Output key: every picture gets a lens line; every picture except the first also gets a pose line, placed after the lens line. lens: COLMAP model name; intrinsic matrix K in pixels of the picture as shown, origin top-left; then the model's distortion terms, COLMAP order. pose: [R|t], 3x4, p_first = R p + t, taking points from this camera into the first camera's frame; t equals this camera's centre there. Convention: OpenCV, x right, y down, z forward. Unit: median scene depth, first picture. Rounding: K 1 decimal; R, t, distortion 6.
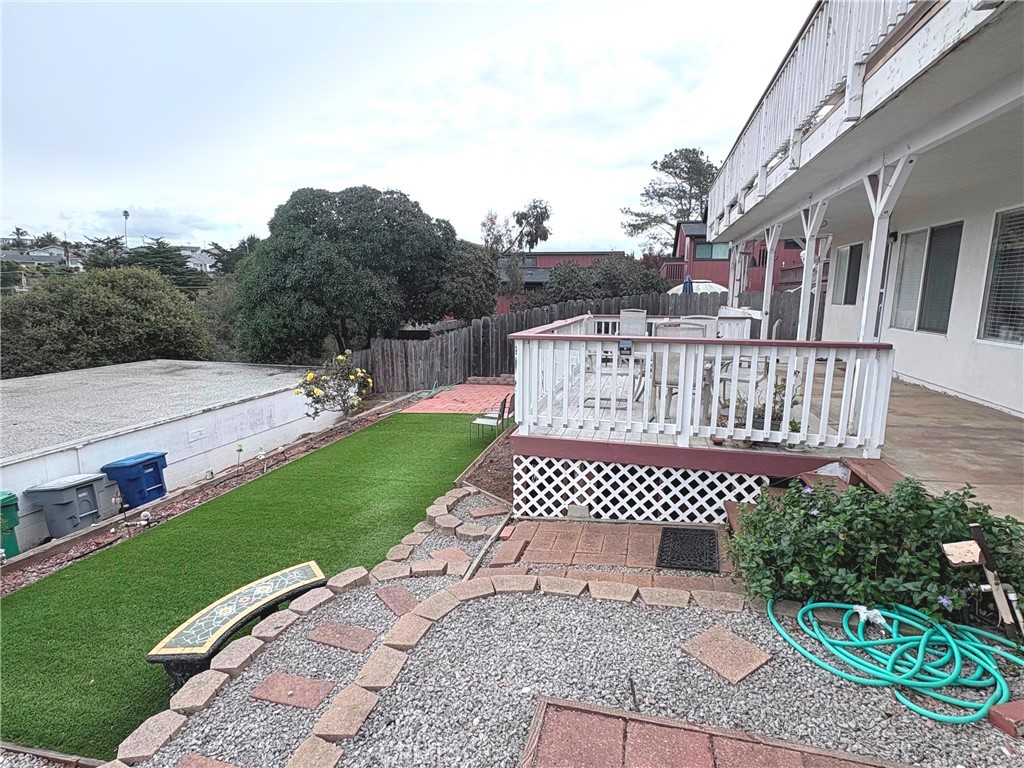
lens RADIAL K [[543.7, 0, 510.8], [0, 543.7, 383.7], [0, 0, 1]] dist [-0.001193, 0.001609]
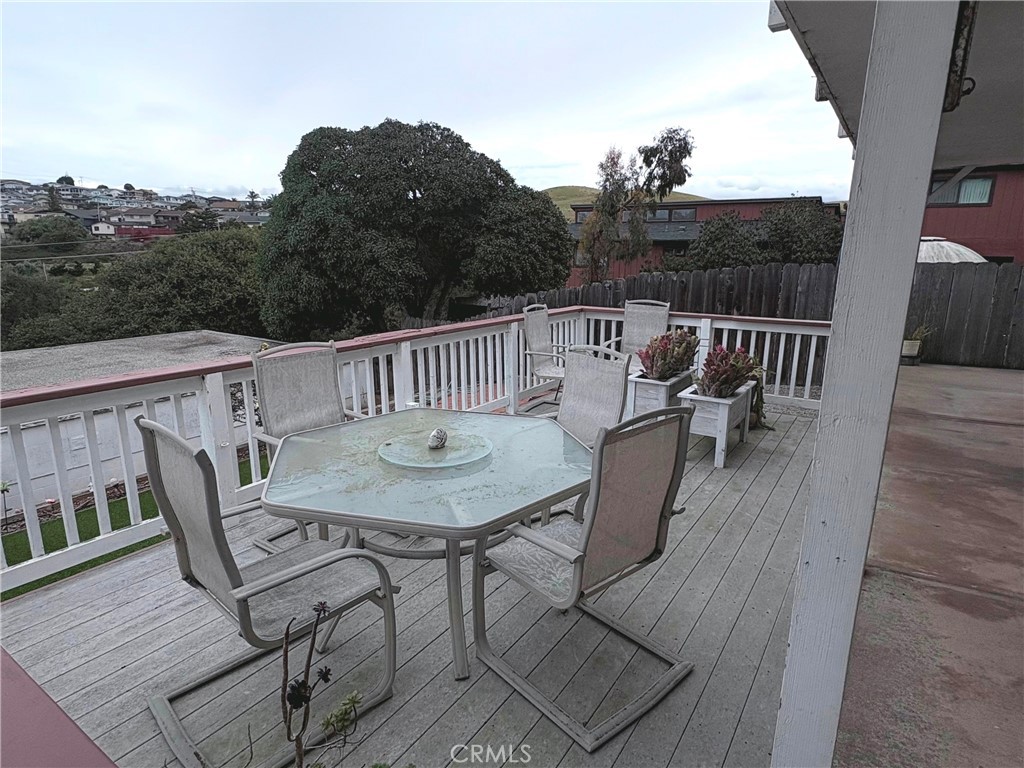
lens RADIAL K [[586.4, 0, 510.6], [0, 586.4, 383.2], [0, 0, 1]] dist [-0.000546, 0.001475]
pose [[0.942971, 0.074019, -0.324541, 0.190302], [-0.054880, 0.996192, 0.067750, -0.054846], [0.328320, -0.046076, 0.943442, 0.243948]]
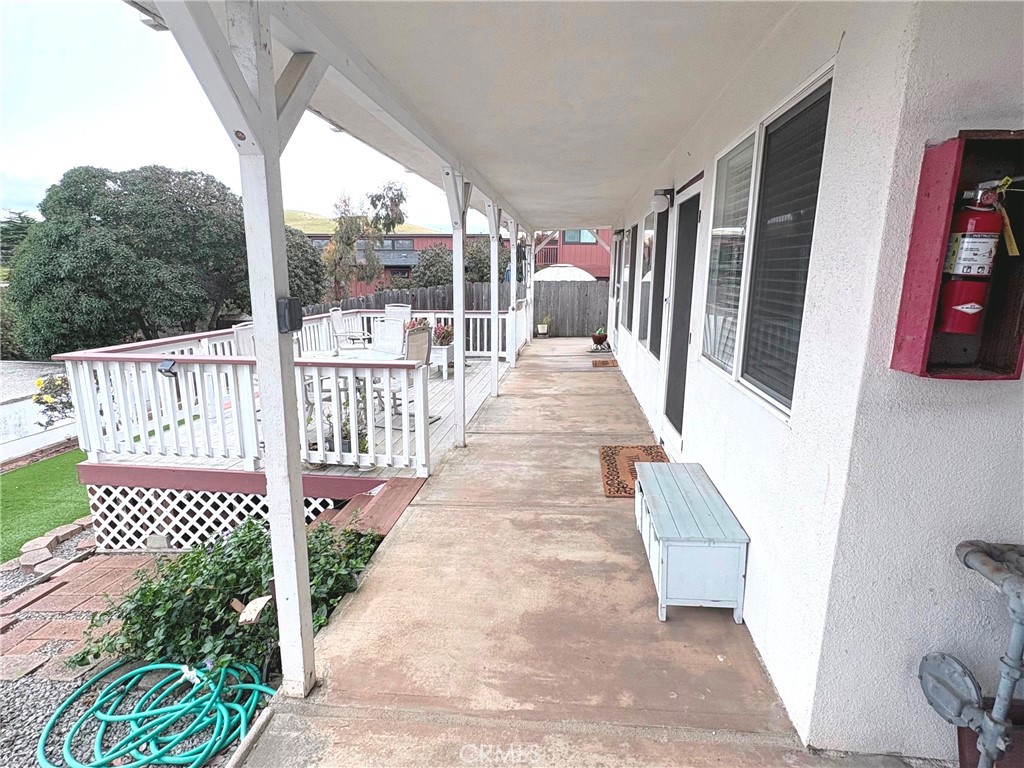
lens RADIAL K [[543.7, 0, 510.8], [0, 543.7, 383.7], [0, 0, 1]] dist [-0.001193, 0.001609]
pose [[0.991272, -0.028836, 0.128637, 0.191219], [0.023852, 0.998910, 0.040118, -0.018512], [-0.129654, -0.036699, 0.990880, 0.001694]]
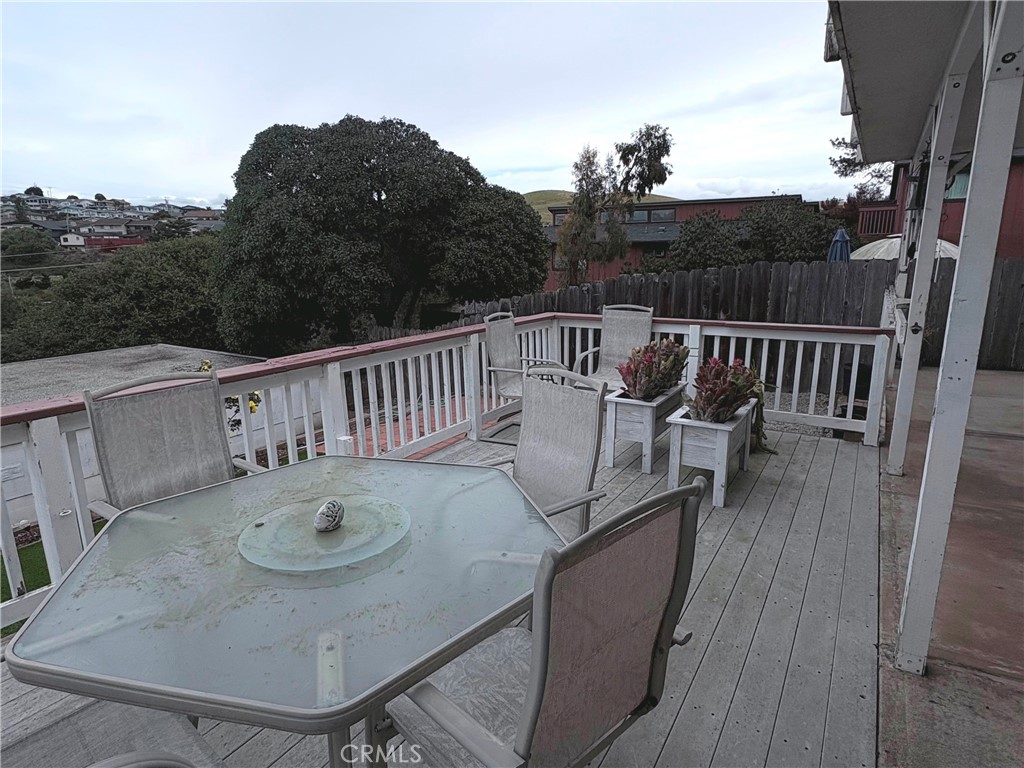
lens RADIAL K [[587.3, 0, 510.5], [0, 587.3, 383.3], [0, 0, 1]] dist [0.001030, -0.000054]
pose [[0.952968, 0.050284, -0.298872, 0.185081], [-0.034261, 0.997693, 0.058615, -0.060447], [0.301129, -0.045618, 0.952492, 0.293668]]
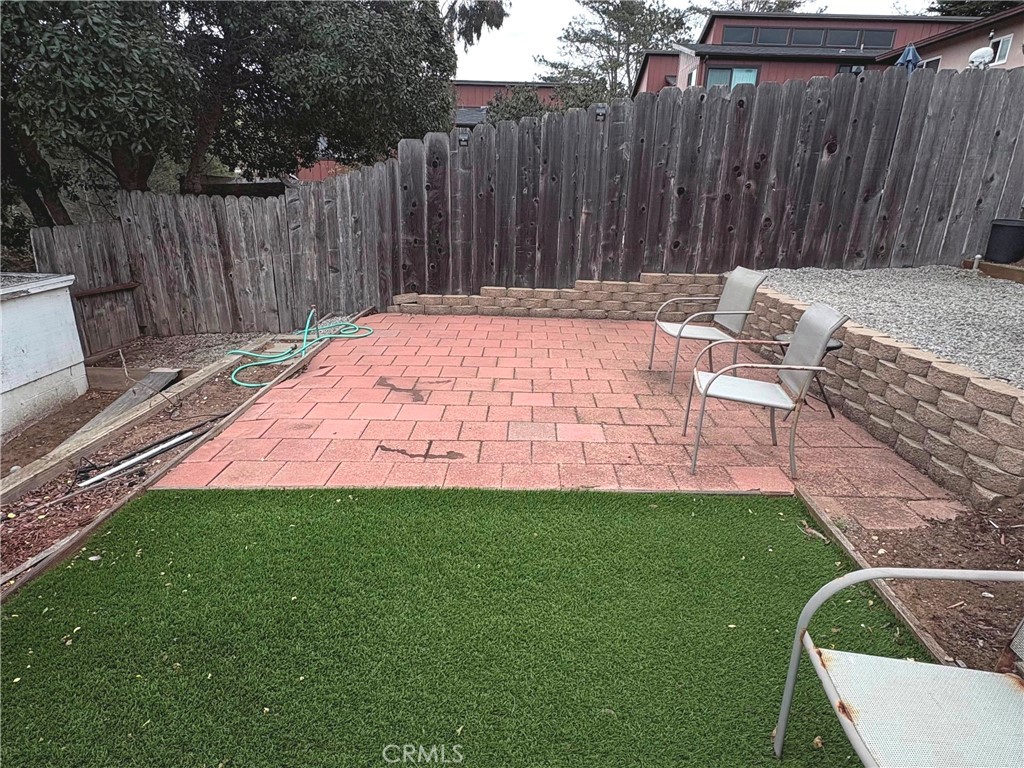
lens RADIAL K [[587.3, 0, 510.5], [0, 587.3, 383.3], [0, 0, 1]] dist [0.001030, -0.000054]
pose [[0.979965, -0.046594, 0.193642, -0.082030], [0.012484, 0.984709, 0.173760, -0.022154], [-0.198777, -0.167862, 0.965562, 0.564847]]
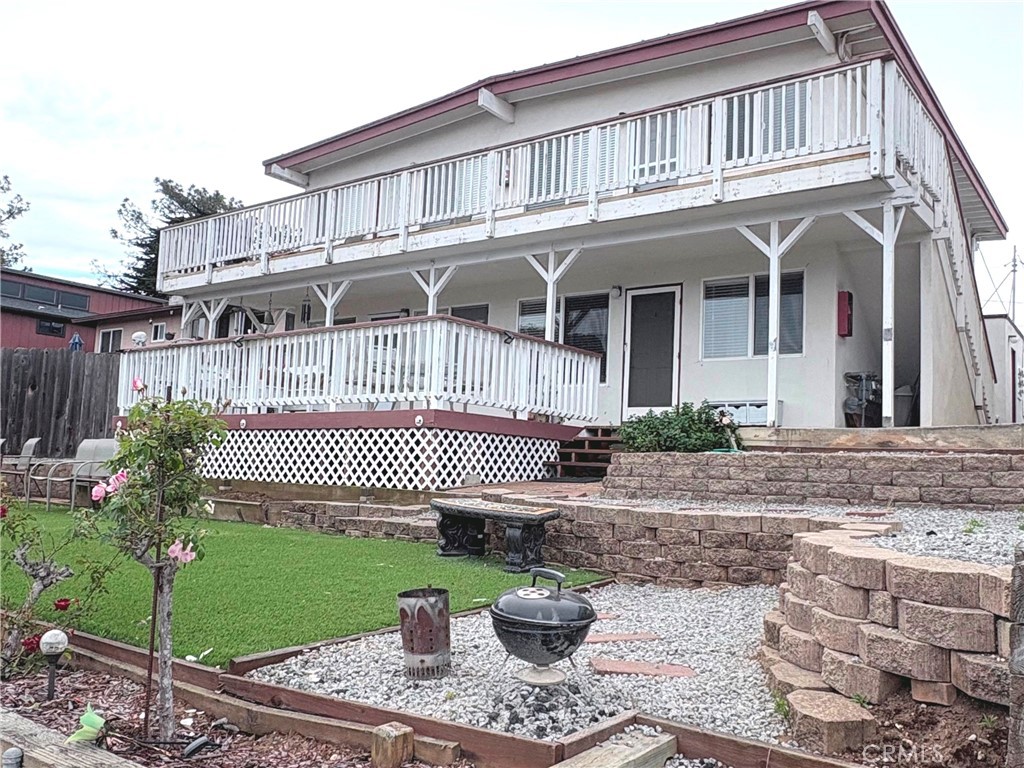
lens RADIAL K [[857.0, 0, 512.0], [0, 857.0, 384.0], [0, 0, 1]] dist [-0.001088, -0.007296]
pose [[0.390304, 0.102384, 0.914976, -0.461833], [0.111589, 0.981211, -0.157397, 0.102585], [-0.913899, 0.163533, 0.371546, 0.074548]]
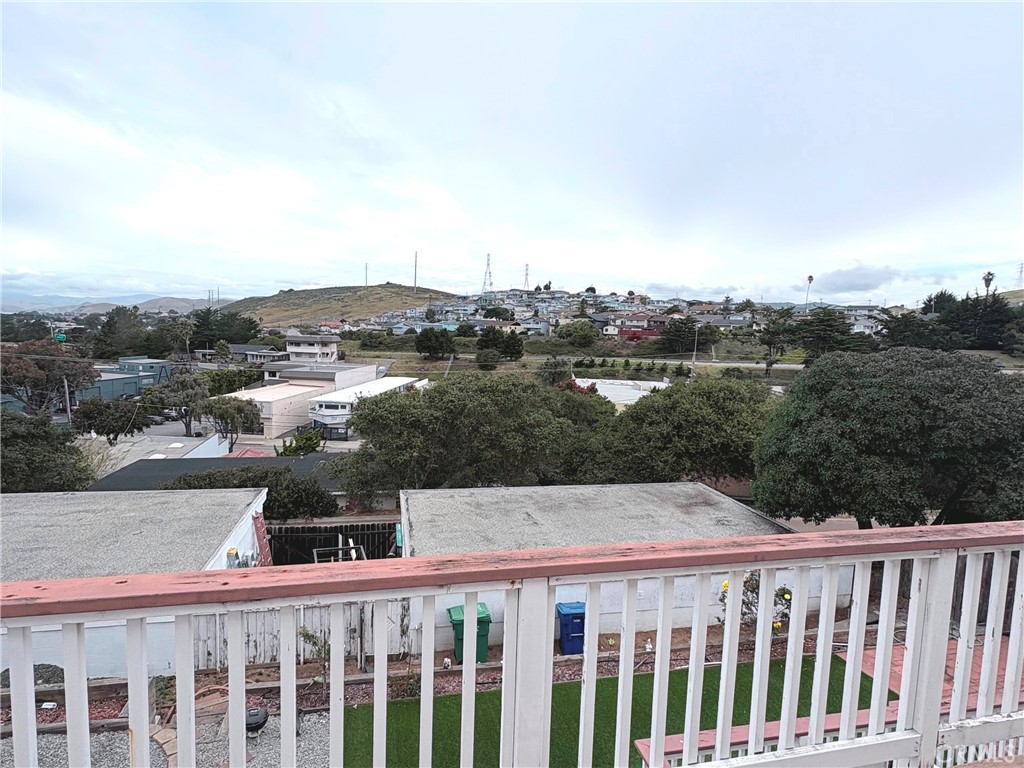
lens RADIAL K [[556.8, 0, 510.1], [0, 556.8, 385.0], [0, 0, 1]] dist [-0.000177, 0.000803]
pose [[0.452927, 0.096790, -0.886278, 0.219435], [-0.179825, 0.983576, 0.015518, -0.211747], [0.873224, 0.152346, 0.462893, 0.070954]]
